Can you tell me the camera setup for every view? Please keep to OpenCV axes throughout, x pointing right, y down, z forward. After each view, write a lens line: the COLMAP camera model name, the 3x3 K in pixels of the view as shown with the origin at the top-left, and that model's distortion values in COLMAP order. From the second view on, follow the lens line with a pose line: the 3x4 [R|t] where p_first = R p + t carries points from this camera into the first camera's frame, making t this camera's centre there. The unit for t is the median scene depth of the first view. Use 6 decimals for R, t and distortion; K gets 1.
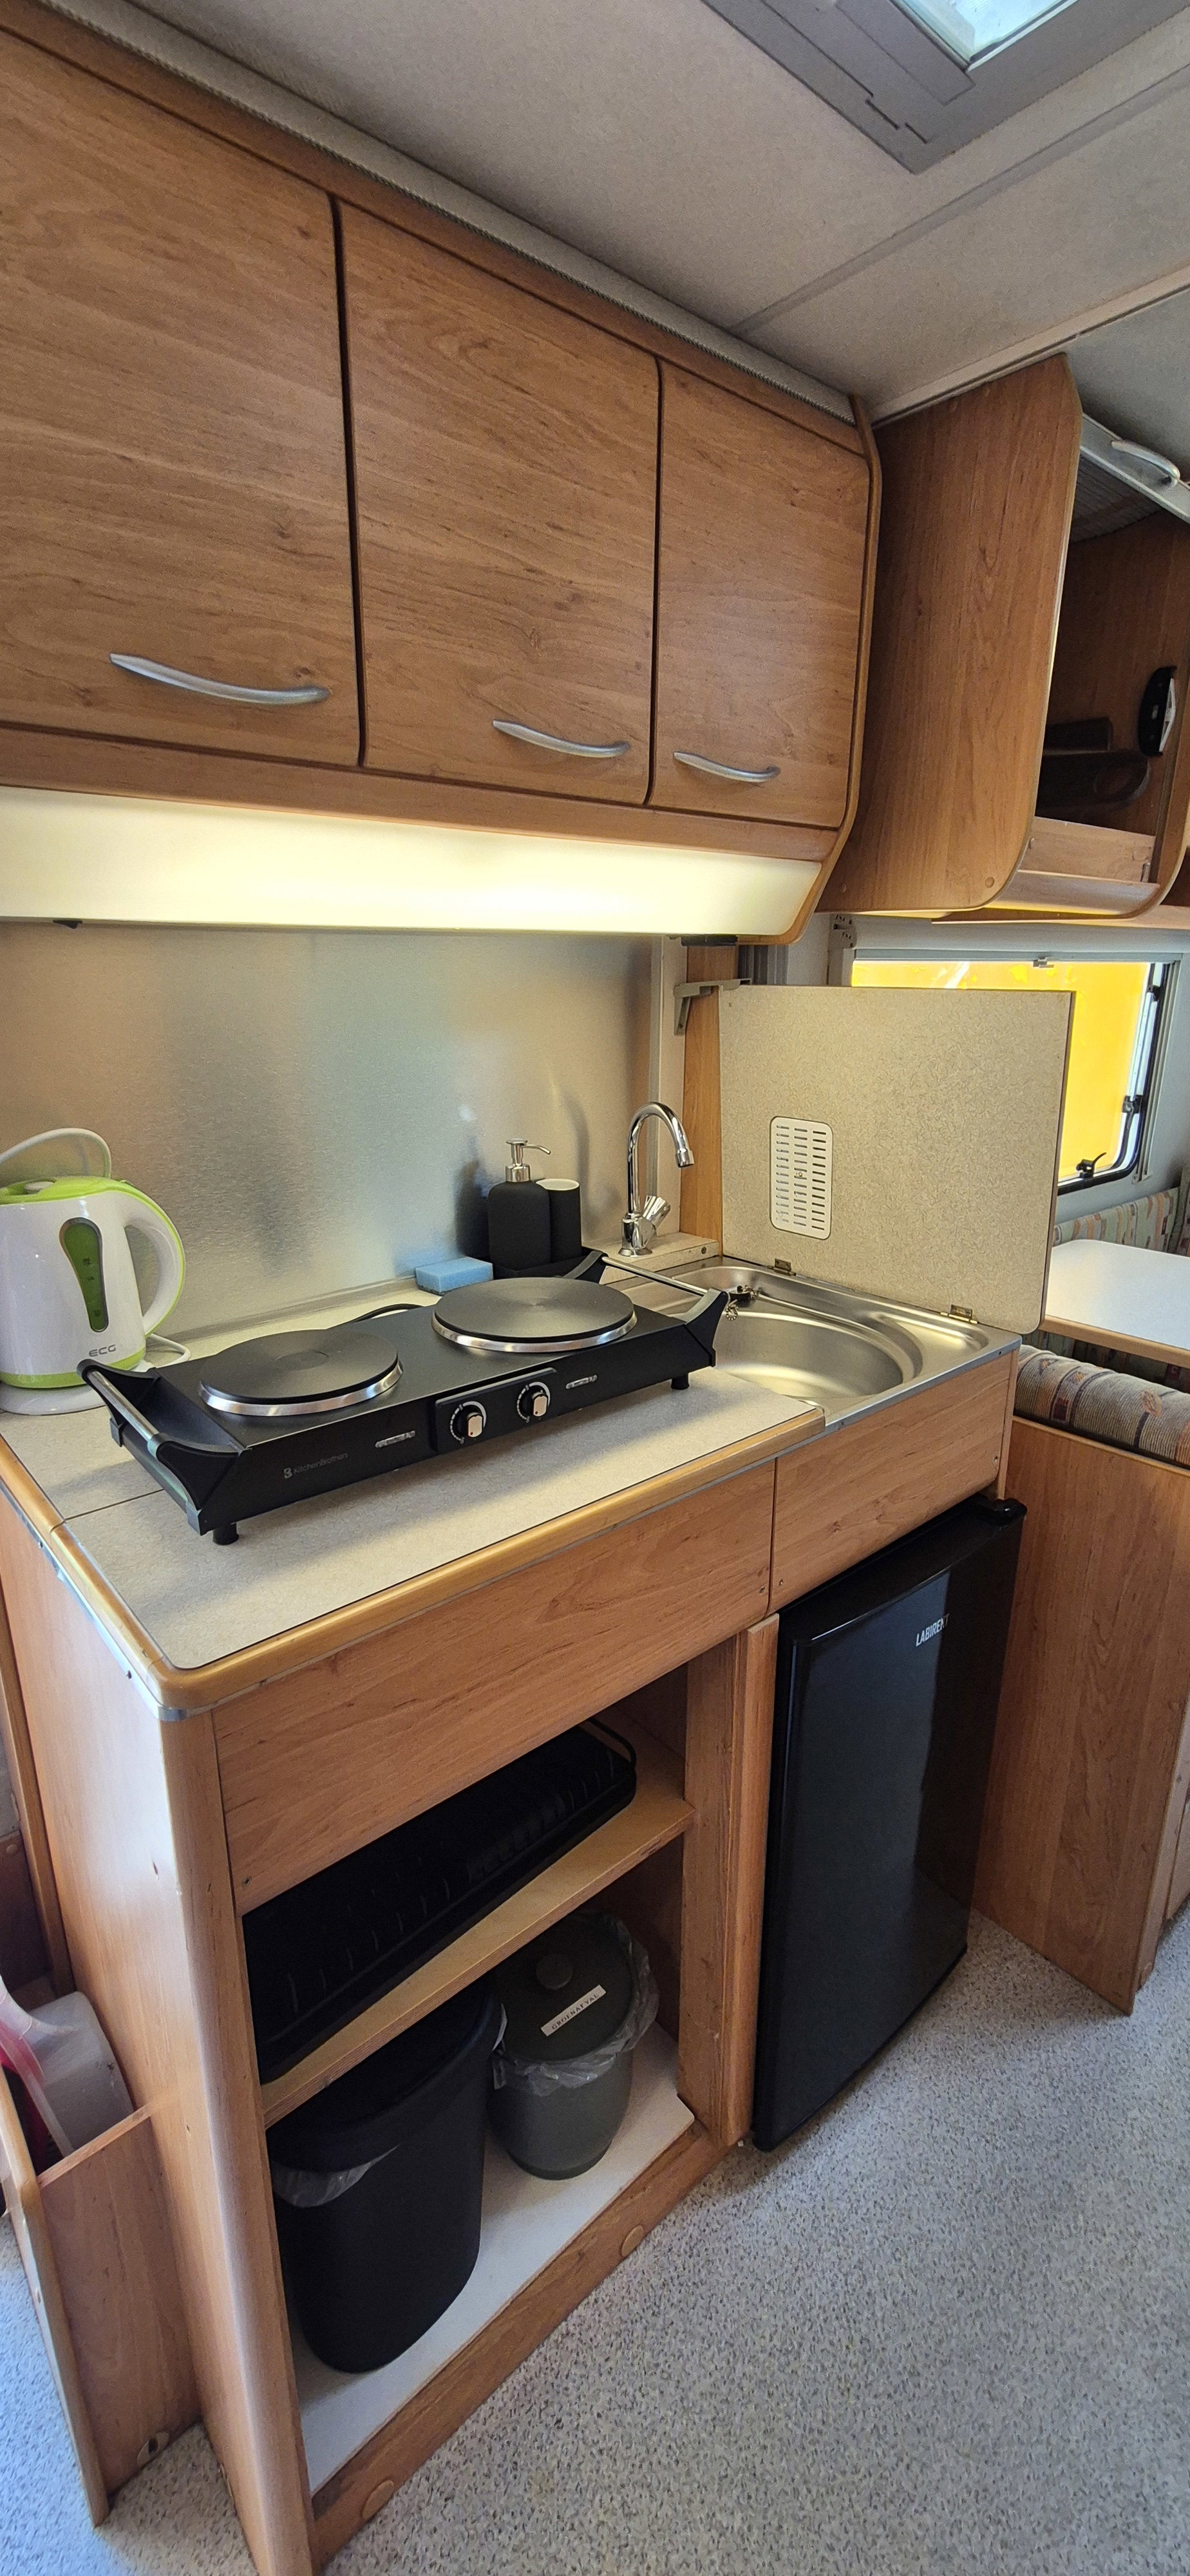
lens RADIAL K [[1060.2, 0, 597.7], [0, 1060.2, 1296.1], [0, 0, 1]] dist [0.001174, -0.000054]
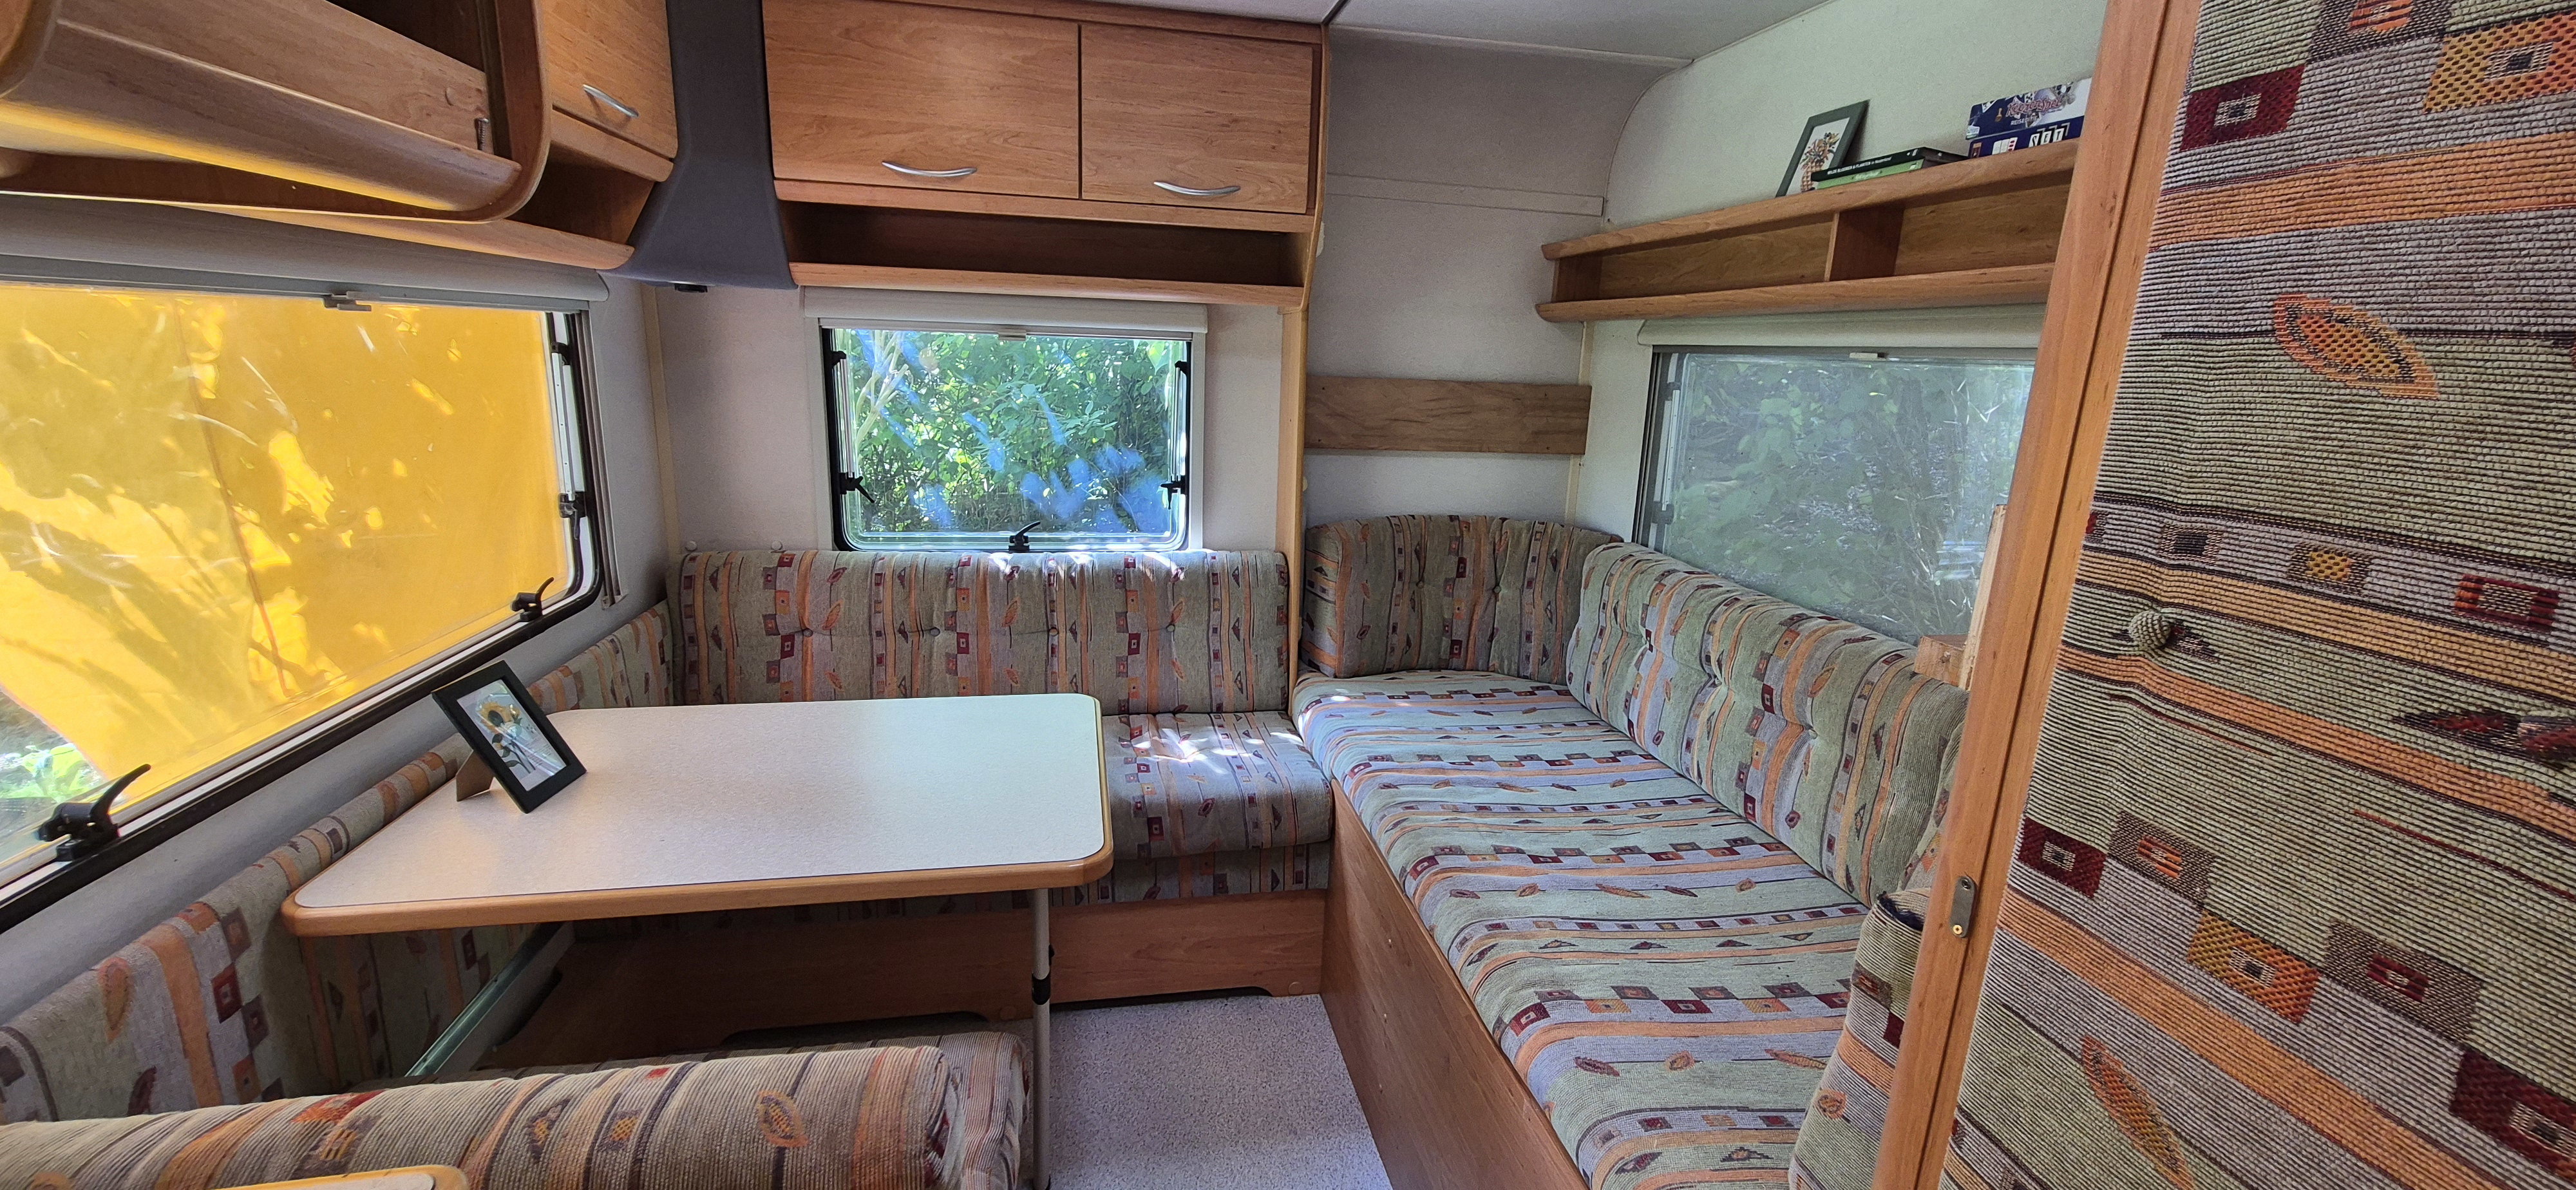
lens RADIAL K [[1060.2, 0, 1290.8], [0, 1060.2, 597.5], [0, 0, 1]] dist [0.001174, -0.000054]
pose [[0.490561, -0.184690, 0.851610, 0.126472], [0.227574, 0.970519, 0.079387, -0.071666], [-0.841166, 0.154860, 0.518130, 0.242624]]
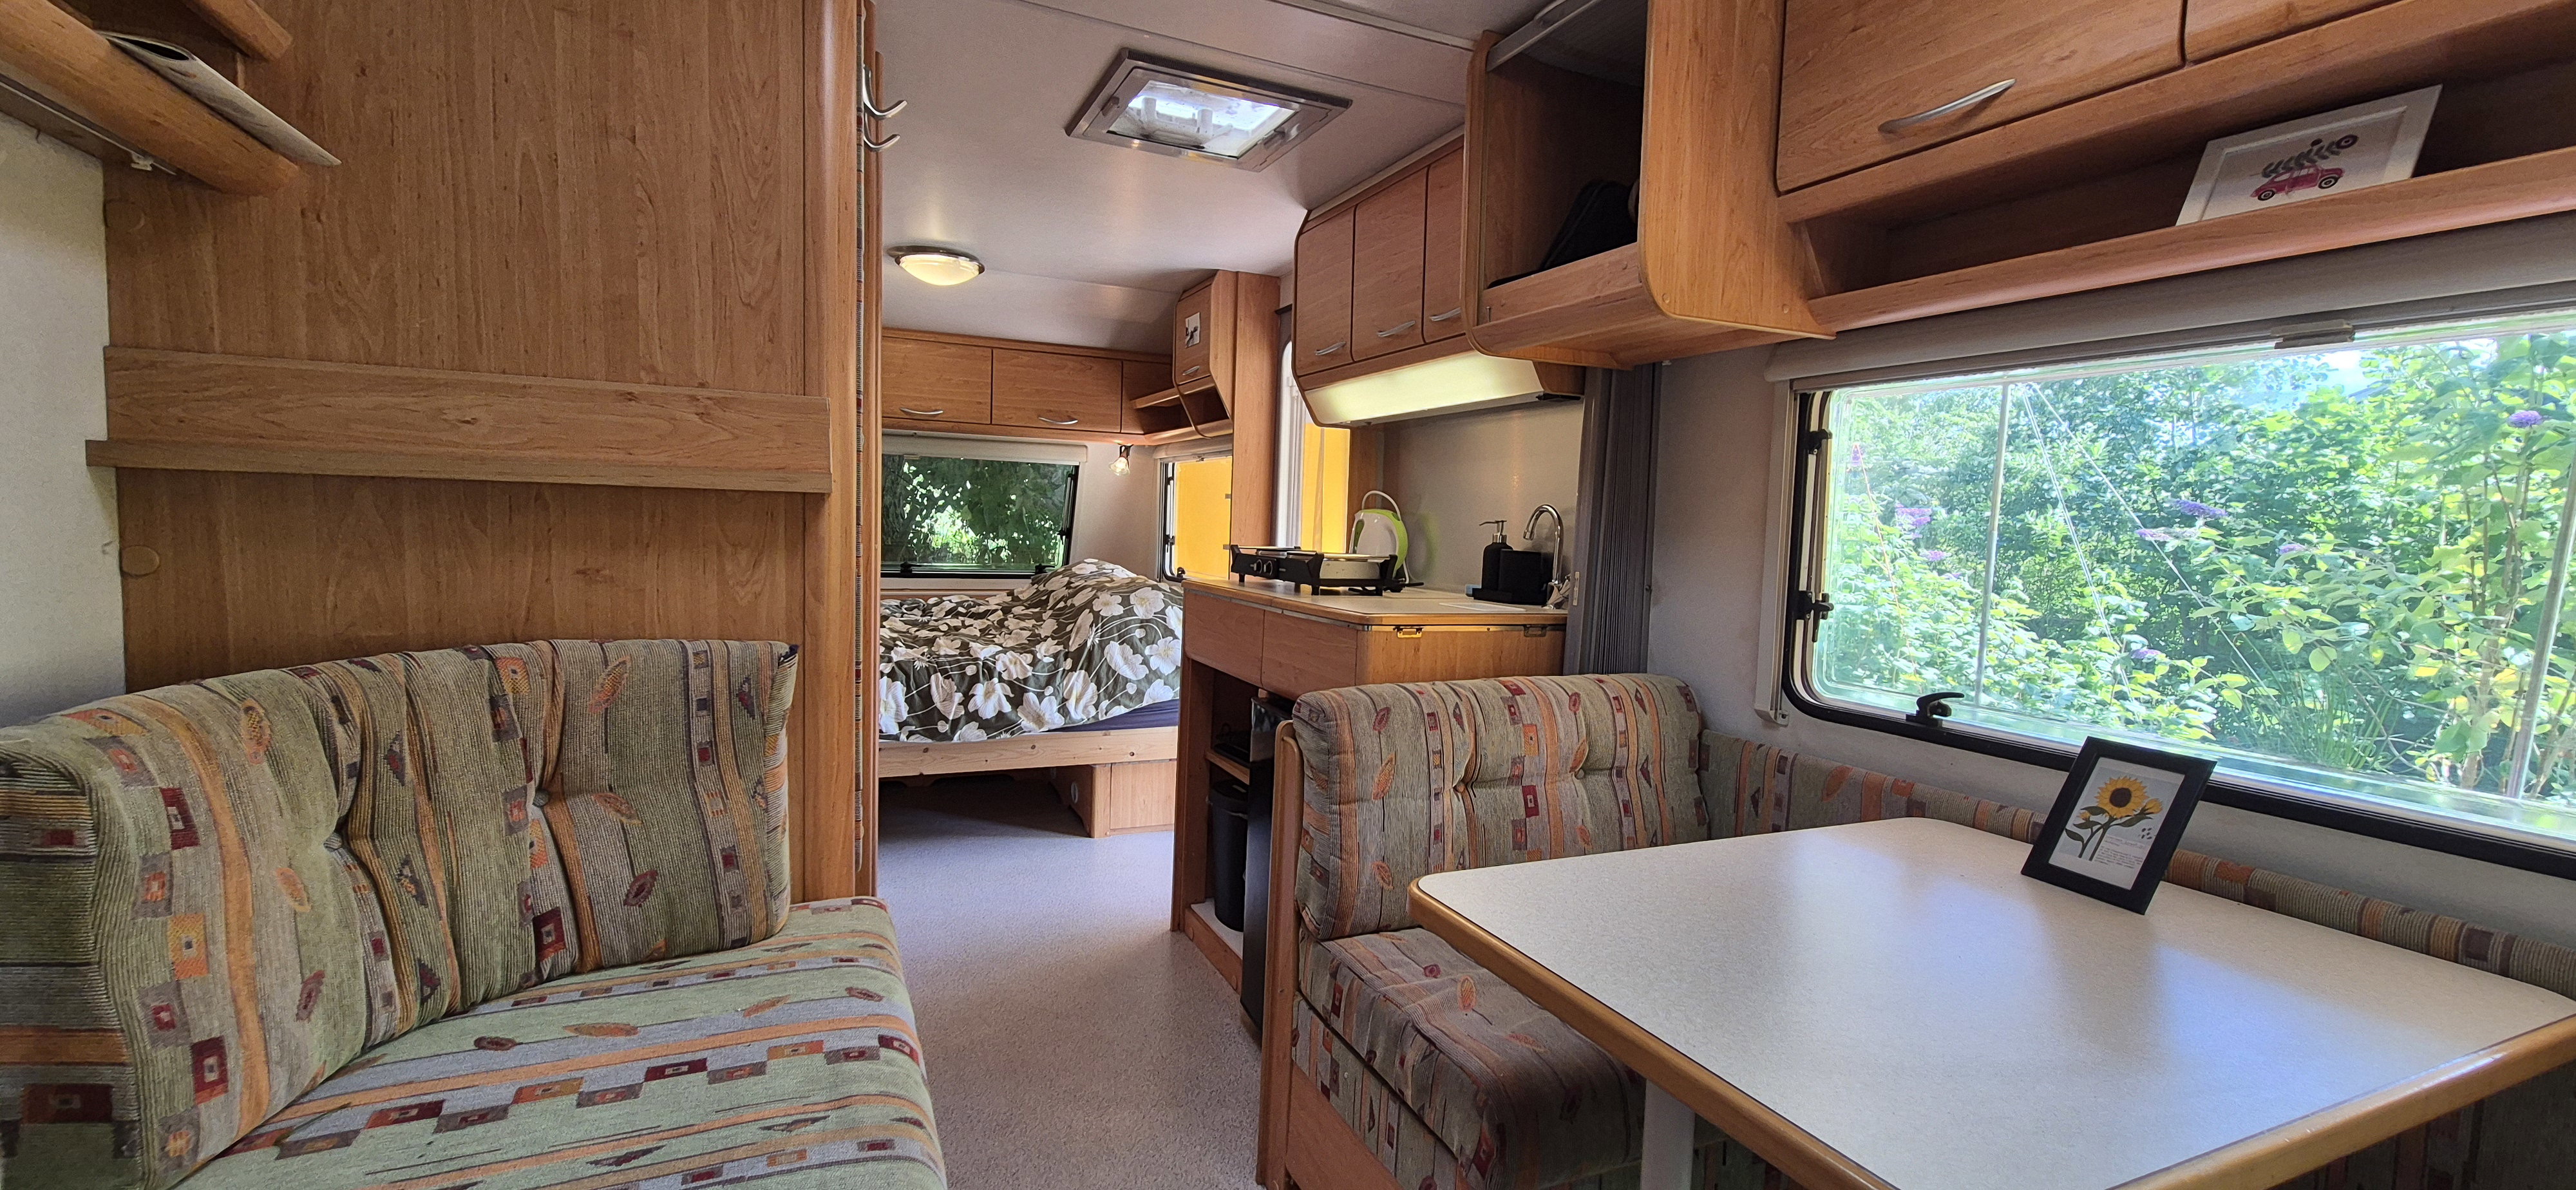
lens RADIAL K [[1060.2, 0, 1288.4], [0, 1060.2, 601.5], [0, 0, 1]] dist [0.001174, -0.000054]
pose [[-0.284442, 0.063802, -0.956568, 0.941821], [-0.318455, 0.934838, 0.157047, -0.096665], [0.904256, 0.349295, -0.245590, 0.626891]]
